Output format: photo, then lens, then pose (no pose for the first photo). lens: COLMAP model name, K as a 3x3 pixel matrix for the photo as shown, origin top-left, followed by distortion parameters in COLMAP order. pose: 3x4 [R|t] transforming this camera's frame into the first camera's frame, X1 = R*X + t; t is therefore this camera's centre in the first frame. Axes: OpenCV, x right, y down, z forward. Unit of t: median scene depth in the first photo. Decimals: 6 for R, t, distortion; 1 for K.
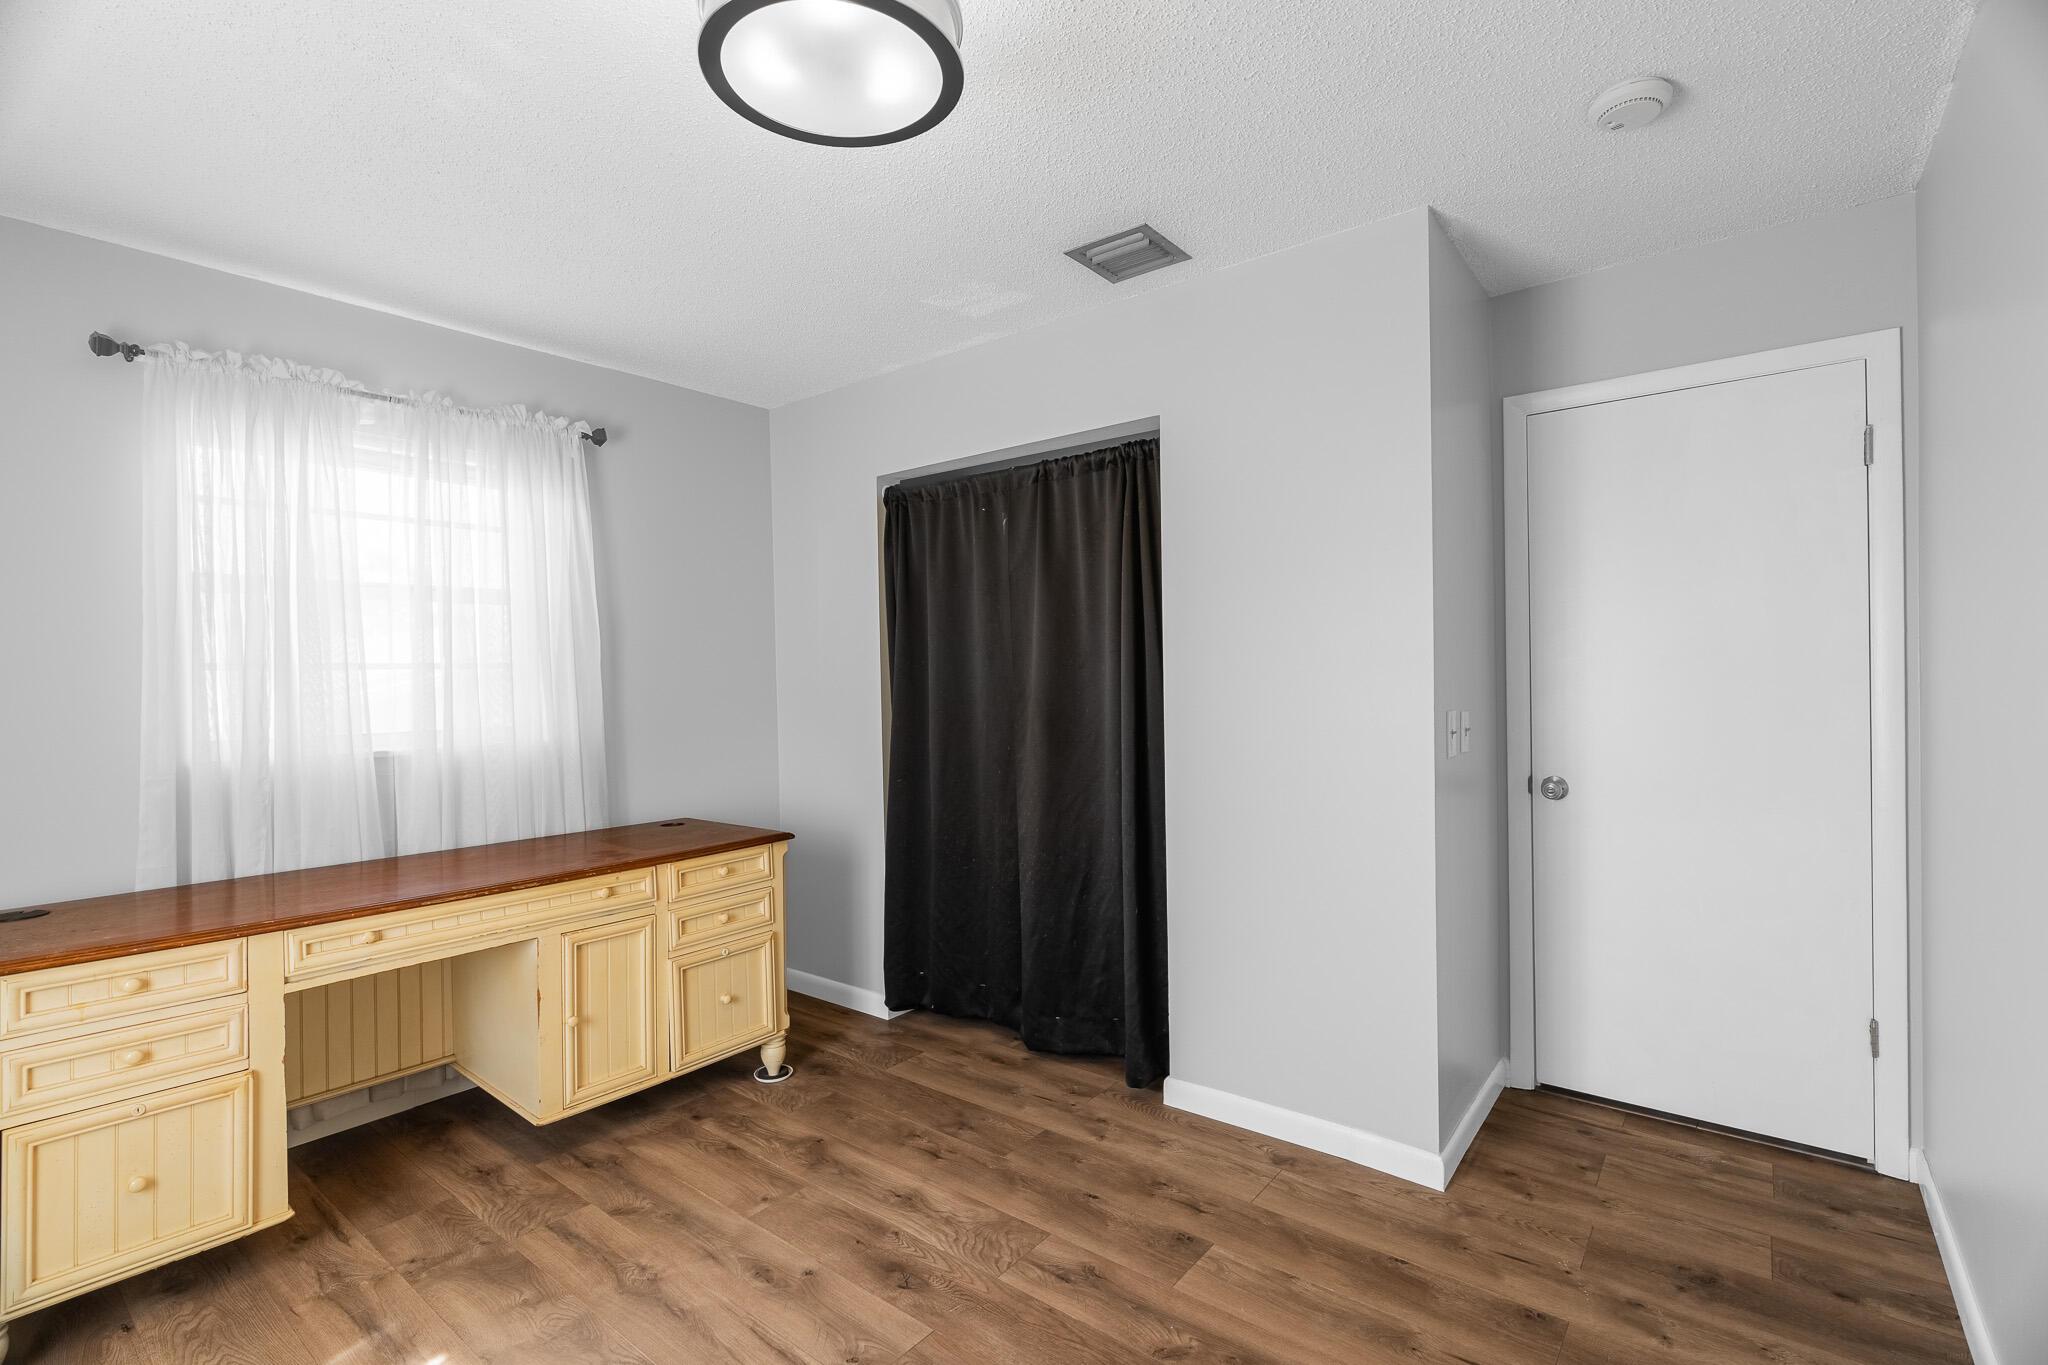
lens RADIAL K [[927.6, 0, 1030.8], [0, 927.6, 671.9], [0, 0, 1]] dist [-0.008254, 0.002852]
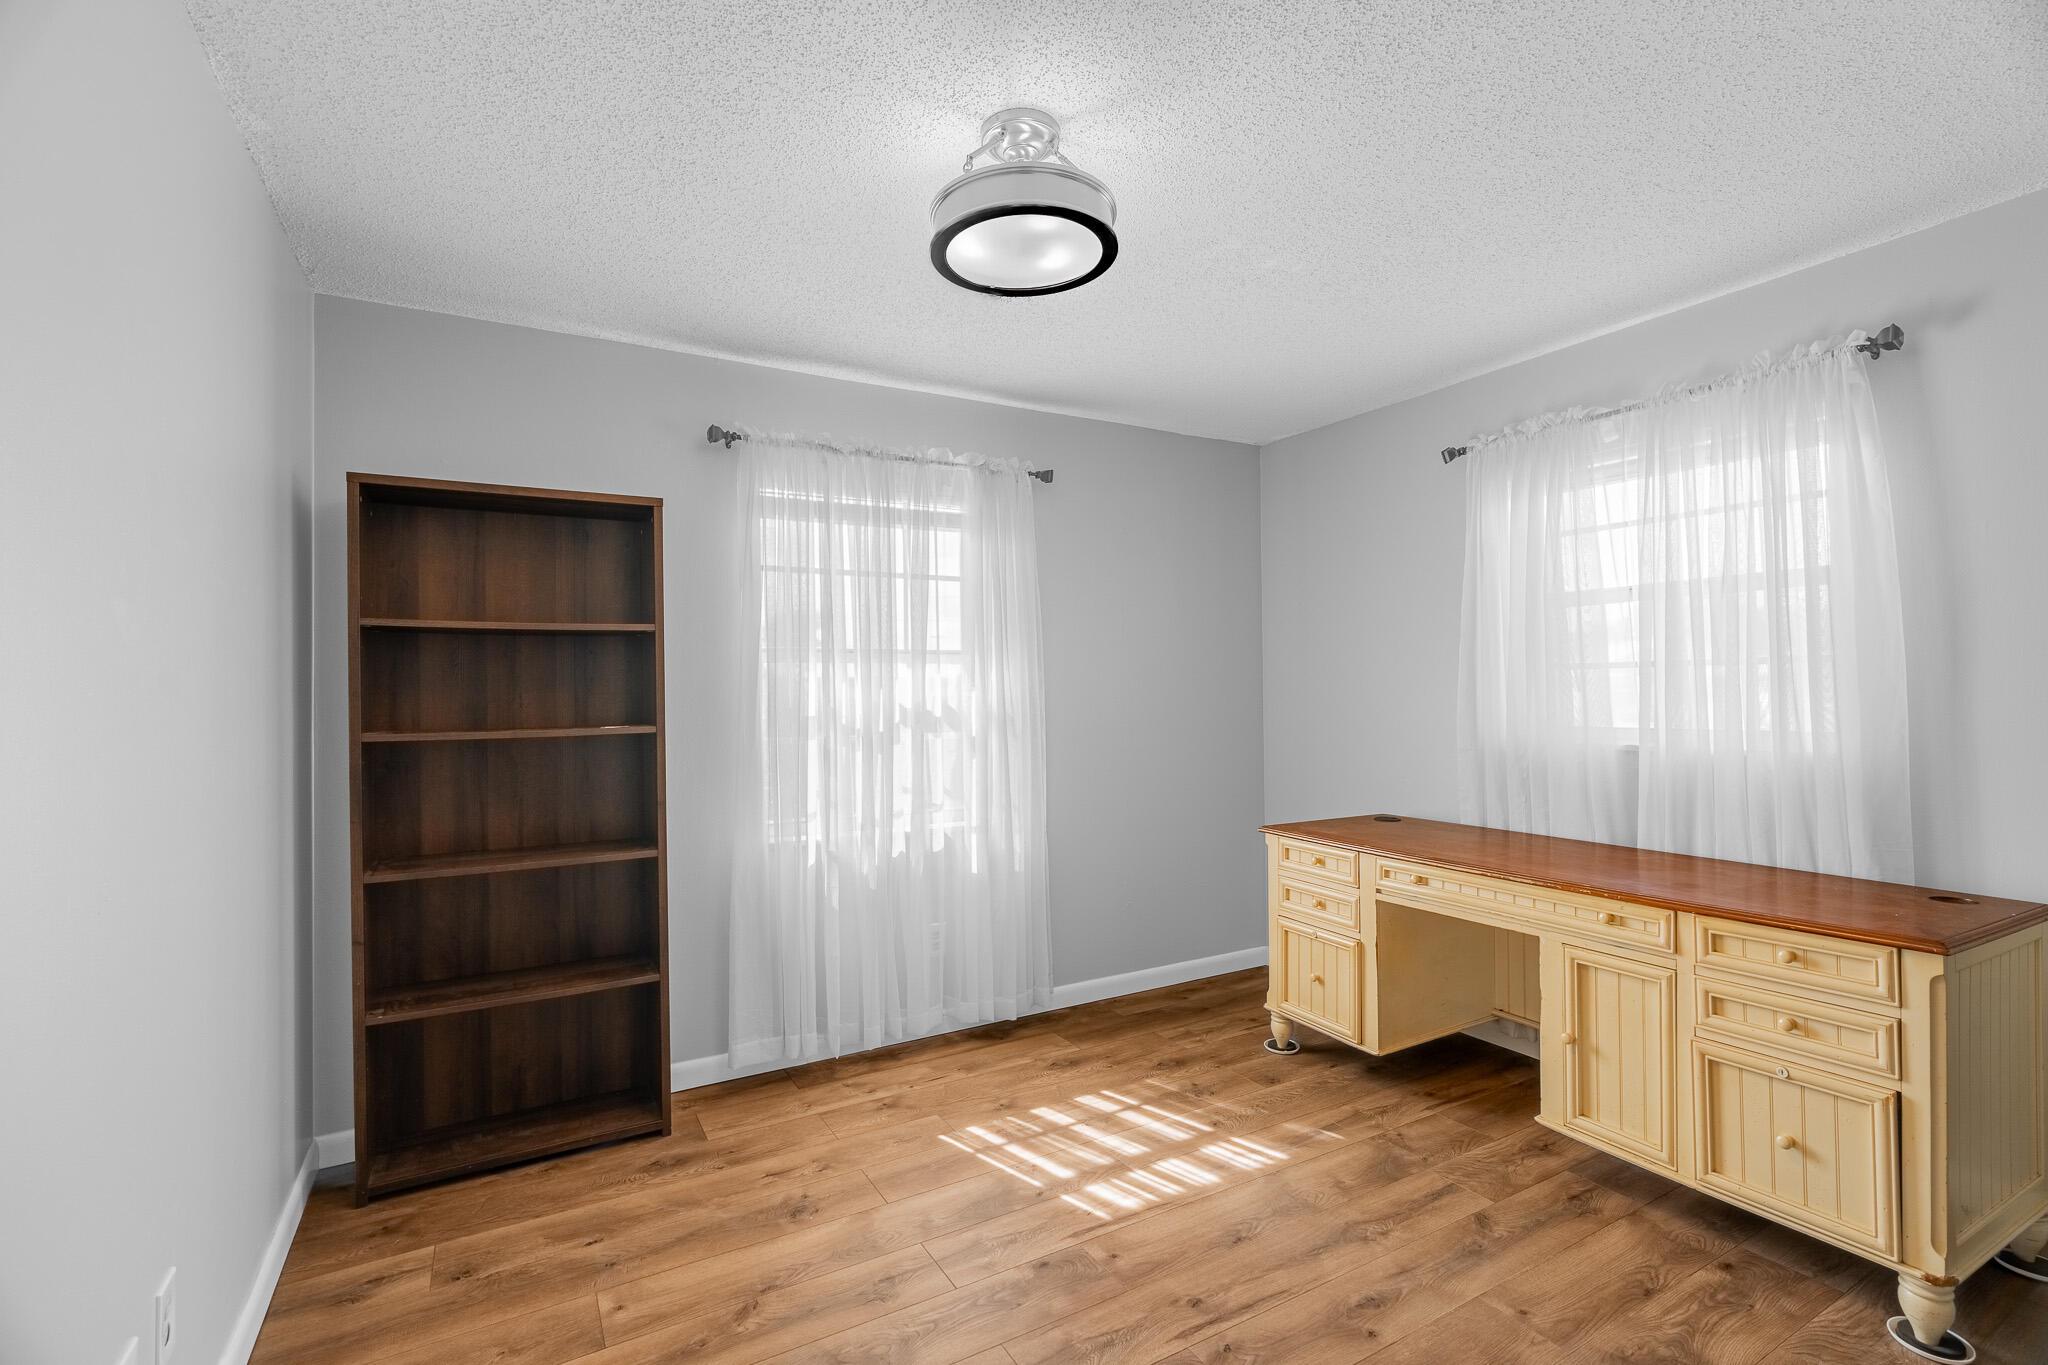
lens RADIAL K [[927.6, 0, 1026.2], [0, 927.6, 686.4], [0, 0, 1]] dist [-0.008254, 0.002852]
pose [[-0.372263, 0.010816, -0.928064, 0.581666], [0.016311, 0.999854, 0.005110, 0.001386], [0.927984, -0.013236, -0.372385, 0.828006]]
